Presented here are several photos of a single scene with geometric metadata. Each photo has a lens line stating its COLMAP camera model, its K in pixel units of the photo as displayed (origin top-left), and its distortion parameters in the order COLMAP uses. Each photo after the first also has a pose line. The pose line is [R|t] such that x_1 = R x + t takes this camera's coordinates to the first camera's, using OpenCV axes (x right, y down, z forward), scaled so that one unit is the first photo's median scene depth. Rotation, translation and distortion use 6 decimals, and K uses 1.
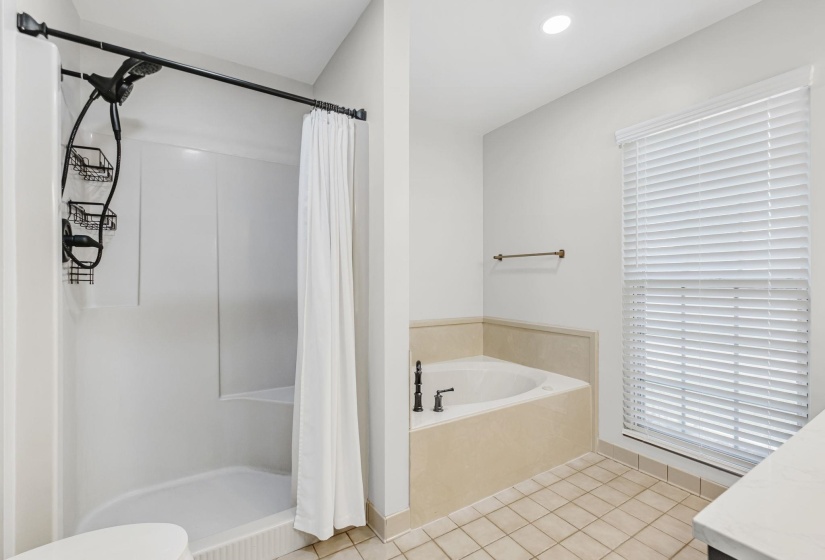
lens RADIAL K [[368.6, 0, 406.7], [0, 368.6, 279.7], [0, 0, 1]] dist [-0.000422, -0.000622]
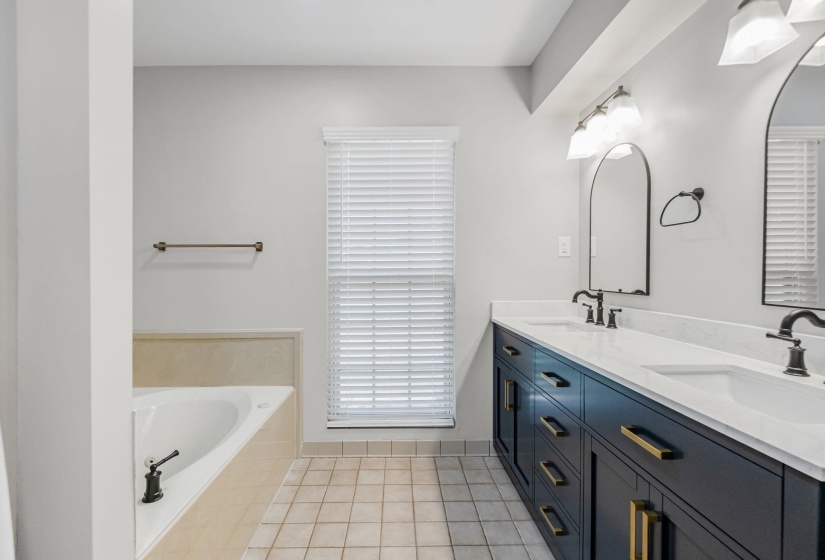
lens RADIAL K [[368.6, 0, 406.7], [0, 368.6, 279.7], [0, 0, 1]] dist [-0.000422, -0.000622]
pose [[0.507042, -0.010806, 0.861853, -0.179188], [0.007278, 0.999939, 0.008255, 0.003338], [-0.861890, 0.002087, 0.507090, 0.301438]]
